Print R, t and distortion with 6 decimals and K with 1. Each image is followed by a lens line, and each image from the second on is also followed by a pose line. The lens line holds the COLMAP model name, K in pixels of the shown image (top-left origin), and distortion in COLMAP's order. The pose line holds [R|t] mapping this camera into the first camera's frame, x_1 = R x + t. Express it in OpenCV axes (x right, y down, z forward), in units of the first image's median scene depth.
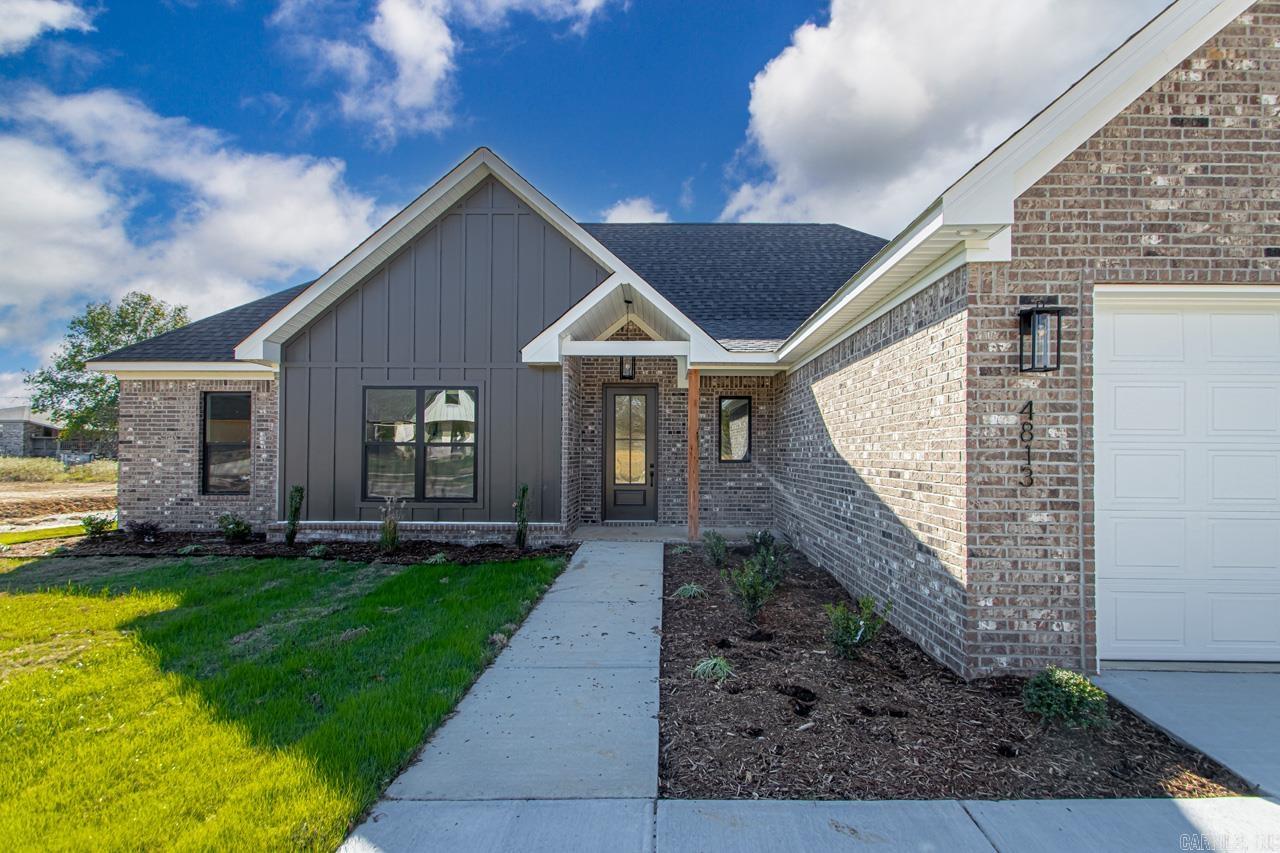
lens RADIAL K [[597.5, 0, 636.0], [0, 597.5, 434.1], [0, 0, 1]] dist [0.025638, -0.015220]
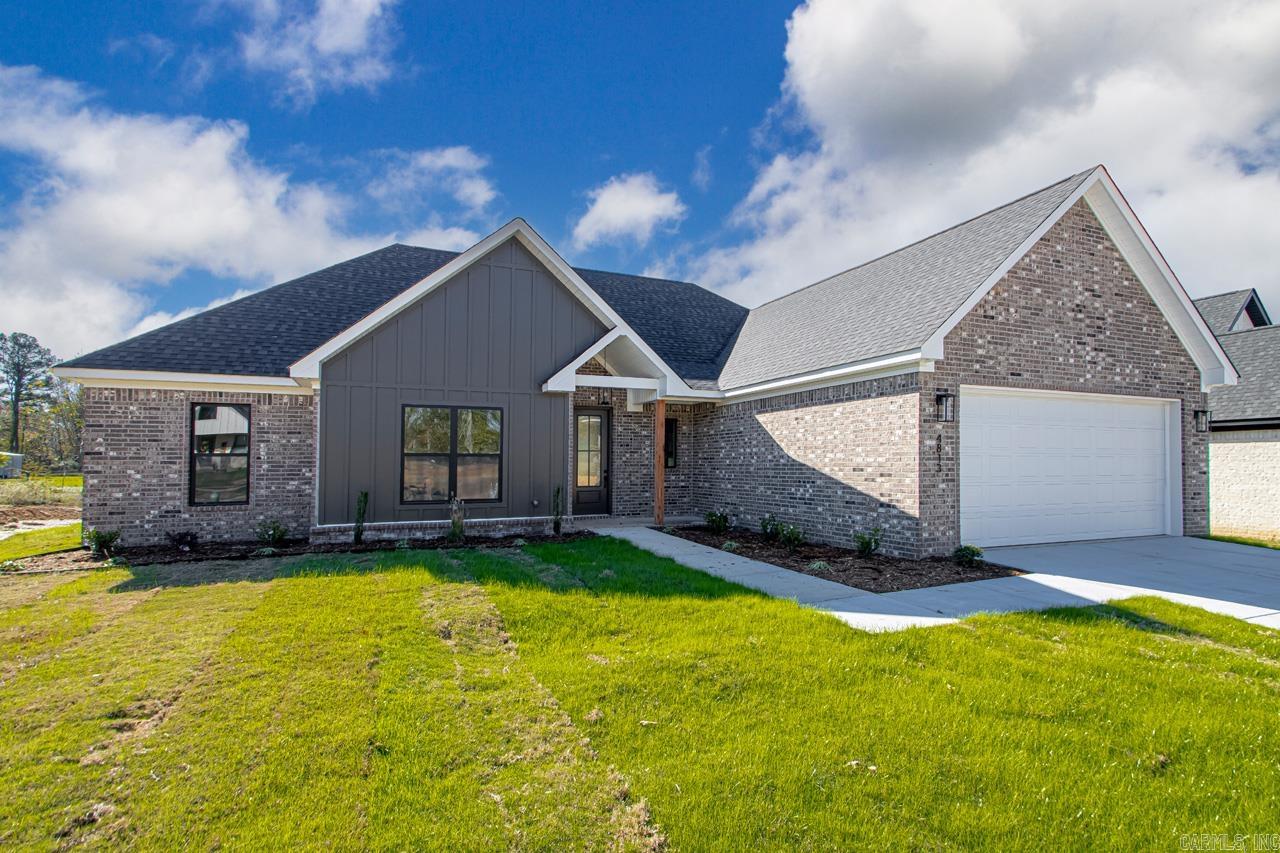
lens RADIAL K [[655.2, 0, 598.6], [0, 655.2, 448.5], [0, 0, 1]] dist [0.027620, -0.026256]
pose [[0.913745, 0.001943, 0.406284, -0.773853], [-0.004642, 0.999973, 0.005659, -0.005289], [-0.406262, -0.007057, 0.913729, -0.376477]]
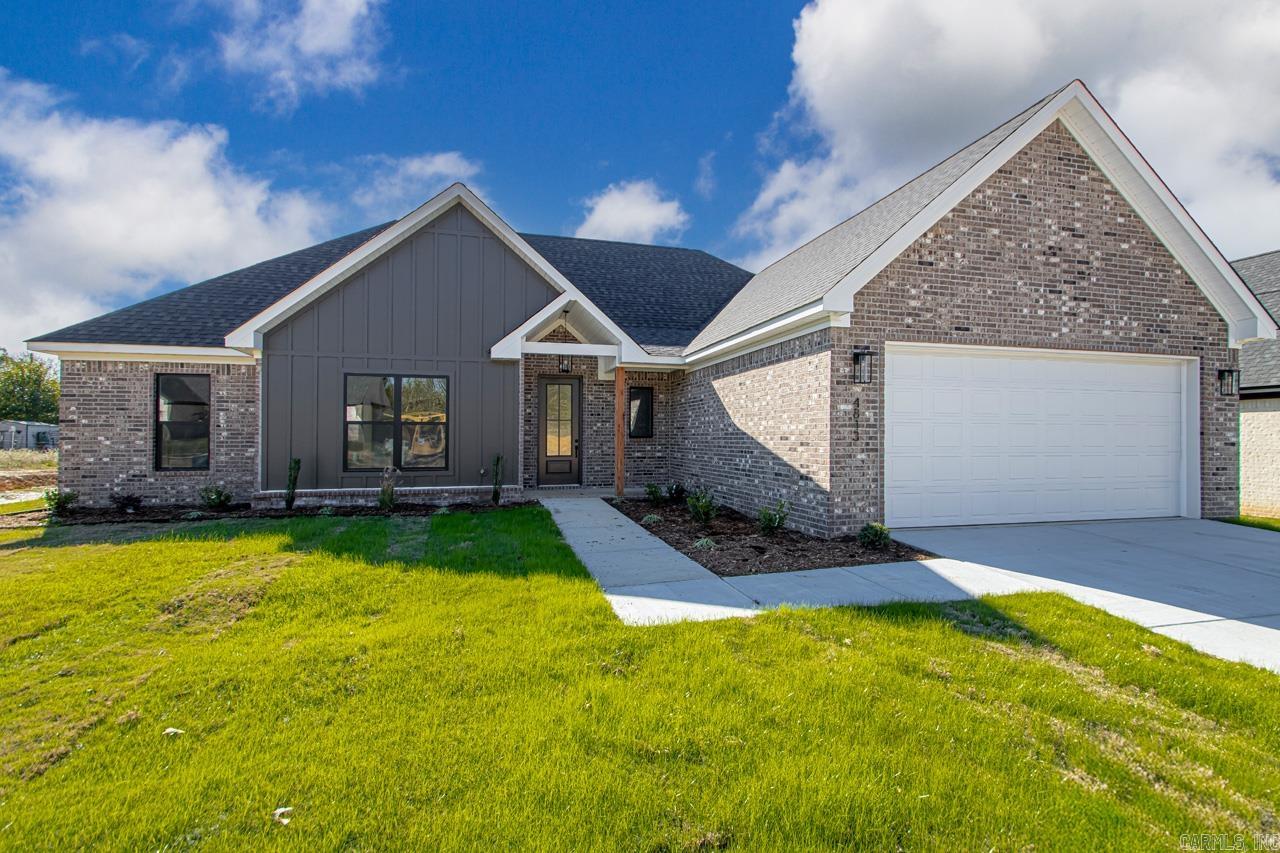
lens RADIAL K [[625.2, 0, 621.1], [0, 625.2, 426.3], [0, 0, 1]] dist [0.025836, -0.022383]
pose [[0.961309, 0.000748, 0.275471, -0.341544], [-0.003992, 0.999929, 0.011218, 0.009513], [-0.275444, -0.011883, 0.961244, -0.397838]]
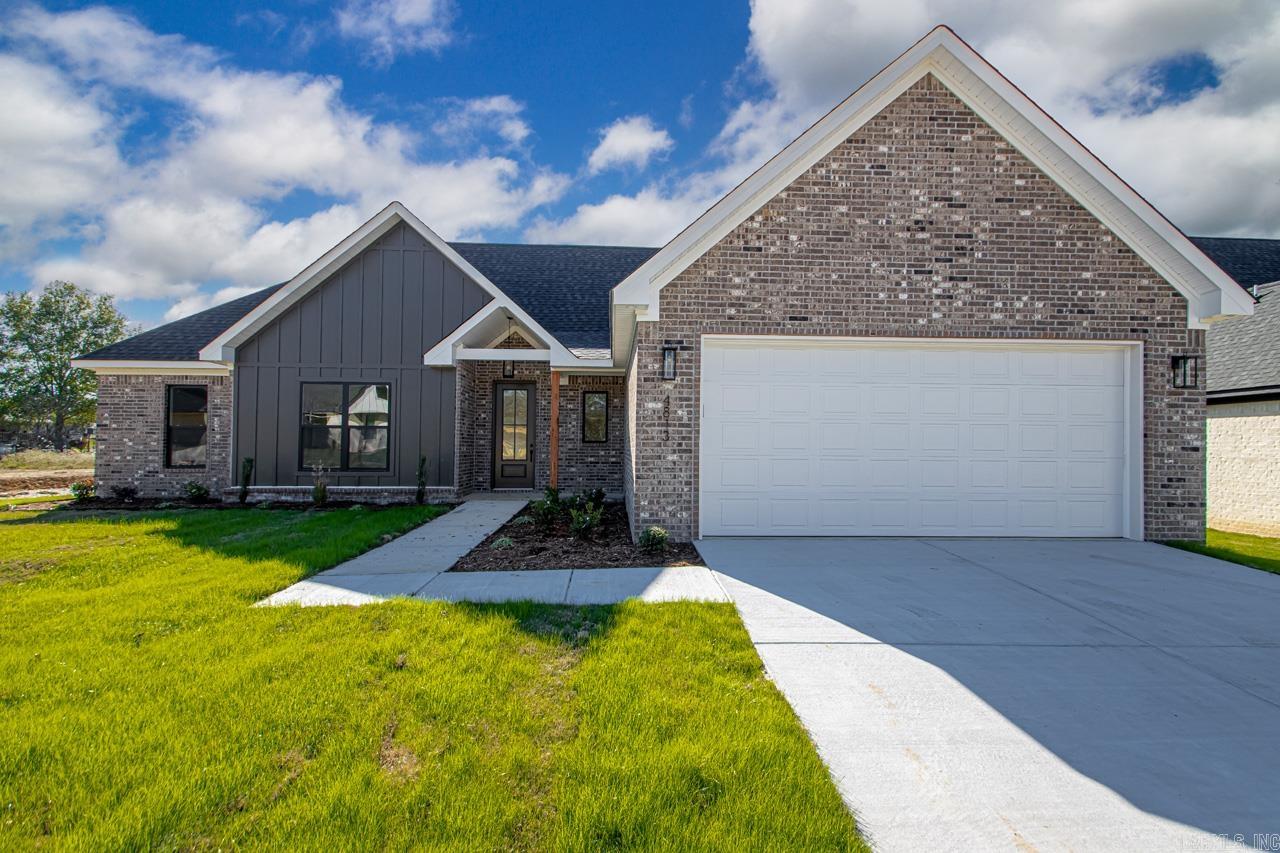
lens RADIAL K [[625.2, 0, 621.1], [0, 625.2, 426.3], [0, 0, 1]] dist [0.025836, -0.022383]
pose [[0.998653, 0.003821, 0.051753, 0.205978], [-0.003539, 0.999978, -0.005541, 0.026487], [-0.051773, 0.005350, 0.998645, -0.479900]]
